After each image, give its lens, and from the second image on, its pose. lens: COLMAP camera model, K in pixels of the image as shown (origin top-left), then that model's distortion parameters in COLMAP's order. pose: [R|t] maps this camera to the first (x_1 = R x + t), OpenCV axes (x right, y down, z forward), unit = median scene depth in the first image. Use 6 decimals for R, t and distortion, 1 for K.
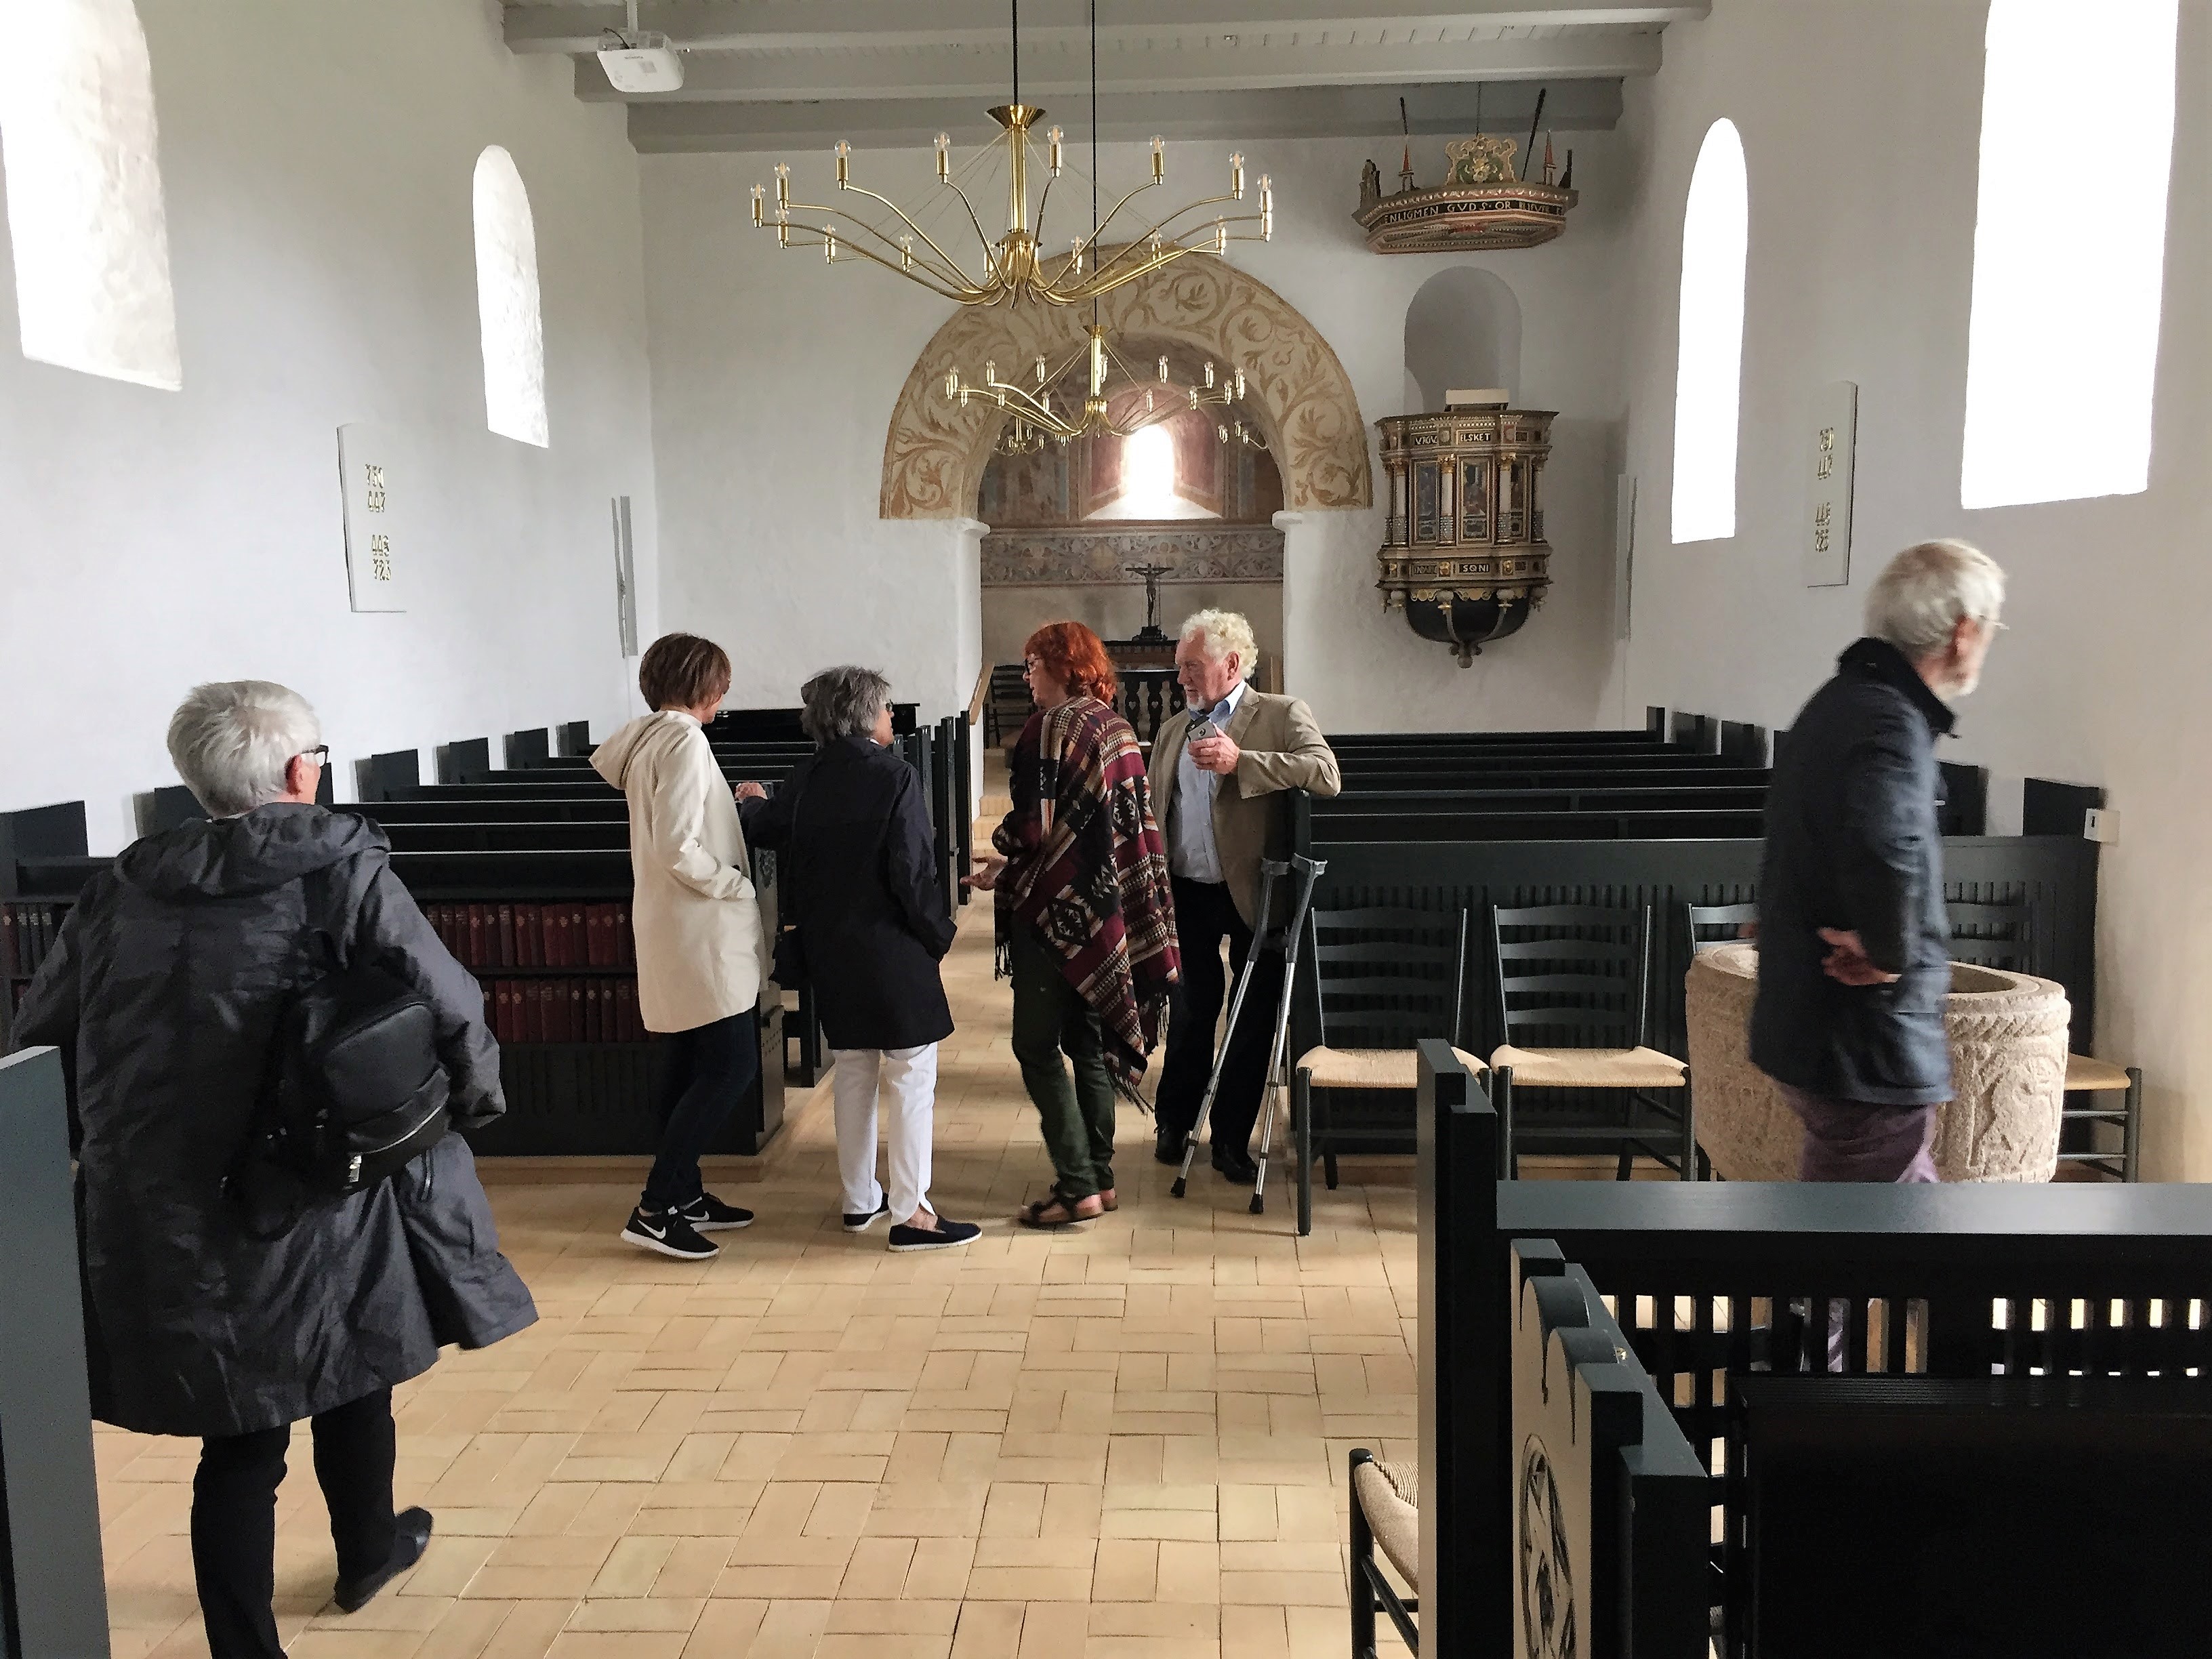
lens RADIAL K [[1841.8, 0, 1101.0], [0, 1841.8, 844.9], [0, 0, 1]] dist [0.017614, 0.004913]
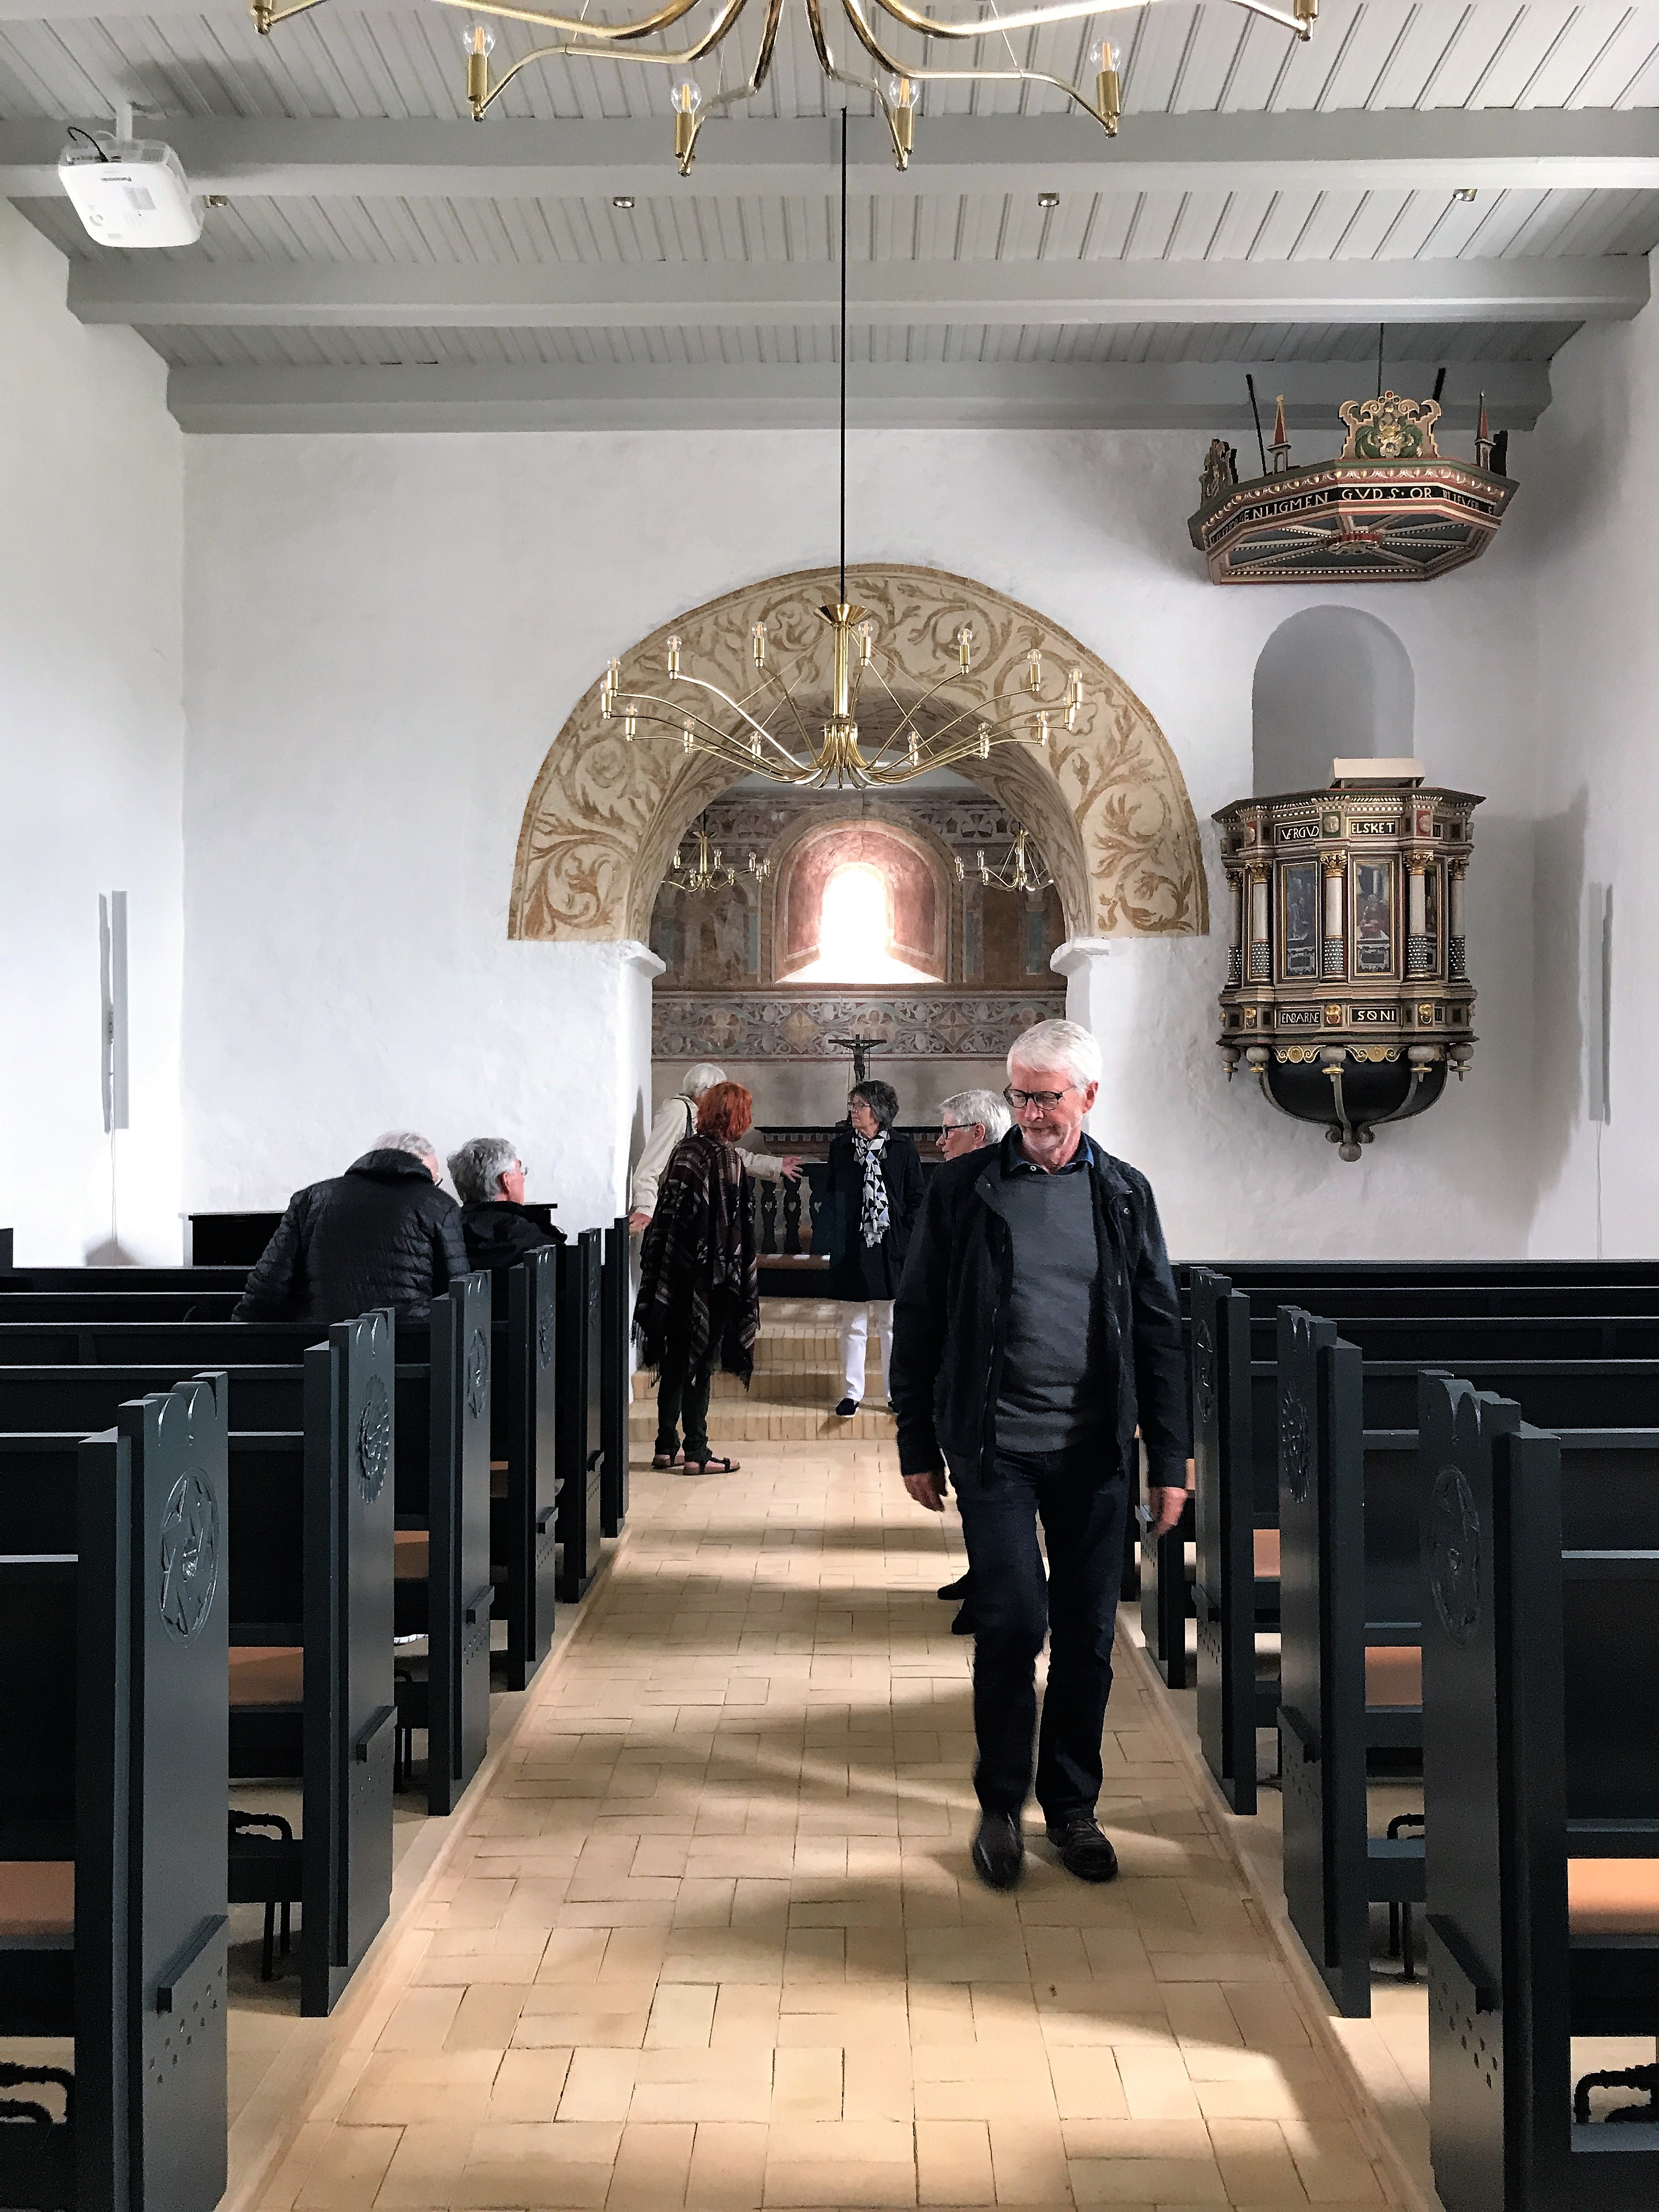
lens RADIAL K [[1803.1, 0, 829.5], [0, 1803.1, 1106.0], [0, 0, 1]] dist [0.095254, -0.241070]
pose [[0.999380, 0.011592, 0.033235, -0.020565], [-0.007223, 0.991661, -0.128667, -0.027410], [-0.034450, 0.128348, 0.991131, 0.328633]]
